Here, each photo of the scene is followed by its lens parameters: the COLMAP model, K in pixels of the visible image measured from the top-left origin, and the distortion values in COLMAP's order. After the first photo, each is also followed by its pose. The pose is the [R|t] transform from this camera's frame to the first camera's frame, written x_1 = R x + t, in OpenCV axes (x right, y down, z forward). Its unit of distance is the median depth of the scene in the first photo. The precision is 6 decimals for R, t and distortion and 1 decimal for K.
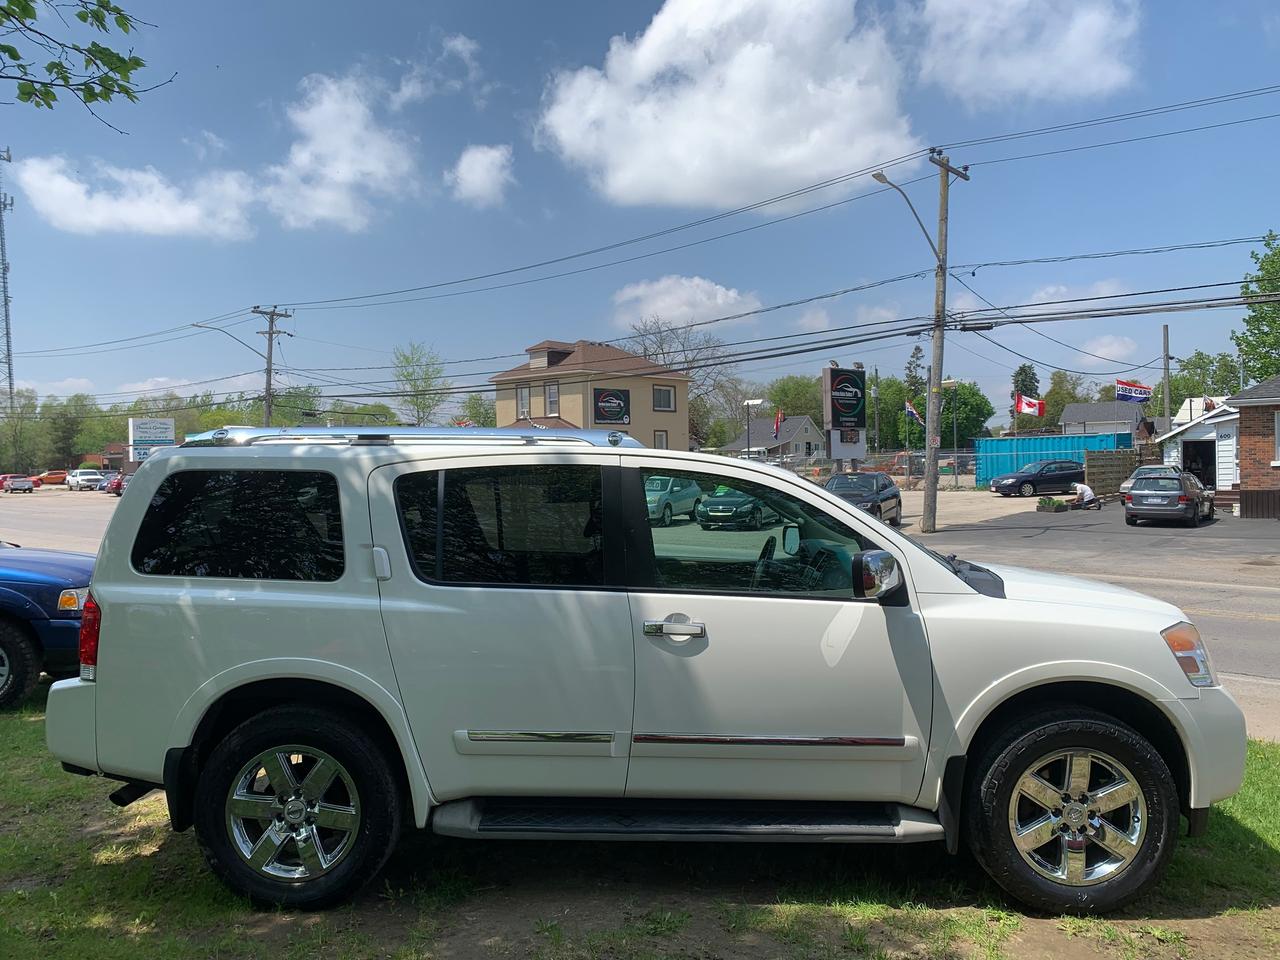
lens RADIAL K [[973.9, 0, 640.0], [0, 973.9, 480.0], [0, 0, 1]] dist [0.008410, -0.000566]
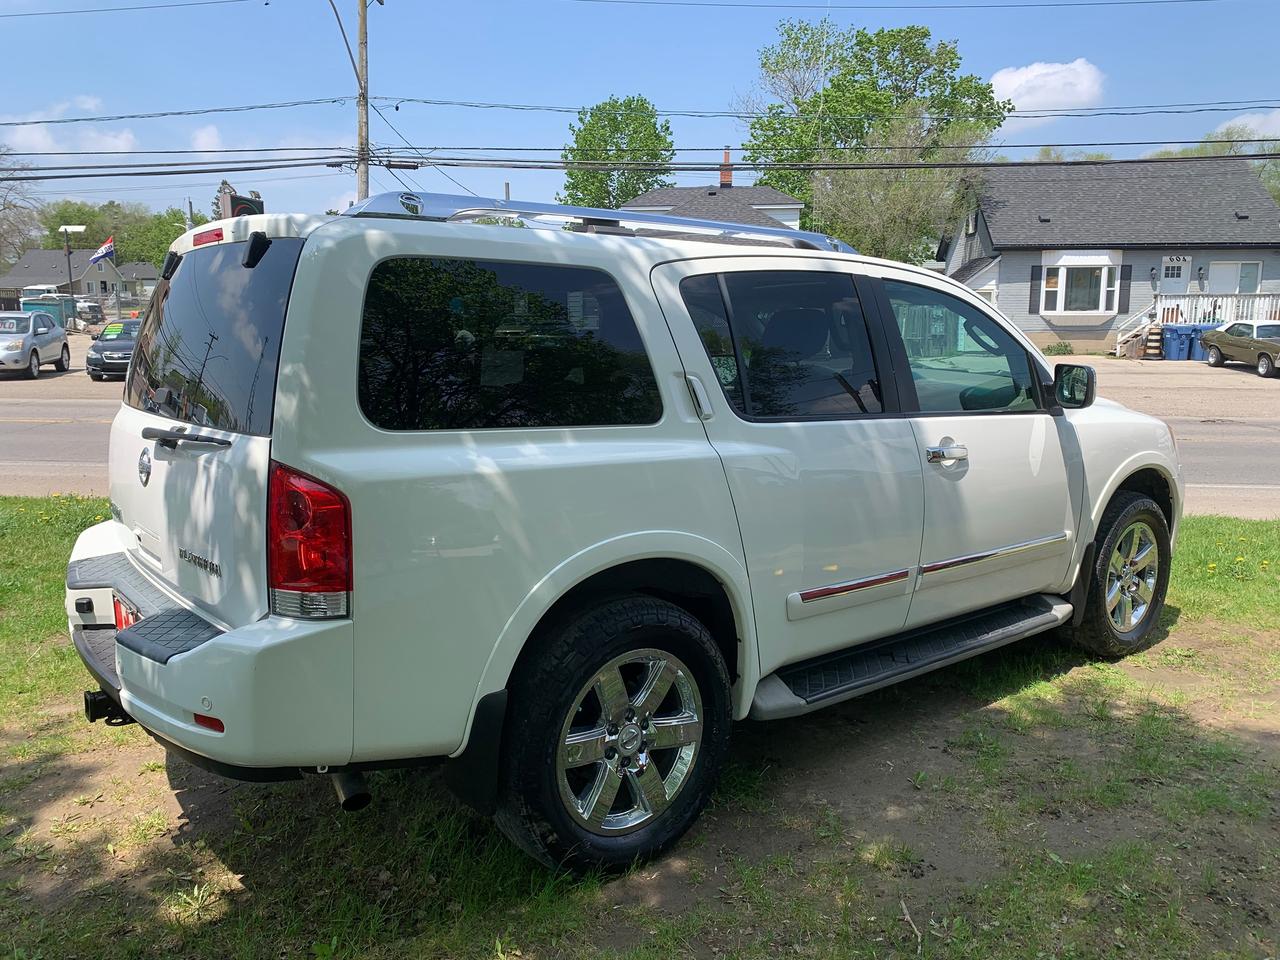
lens RADIAL K [[972.8, 0, 635.8], [0, 972.8, 469.7], [0, 0, 1]] dist [0.007155, 0.004272]
pose [[0.775949, -0.086255, 0.624871, -0.107789], [-0.005064, 0.989723, 0.142907, 0.004963], [-0.630776, -0.114053, 0.767537, 0.063152]]
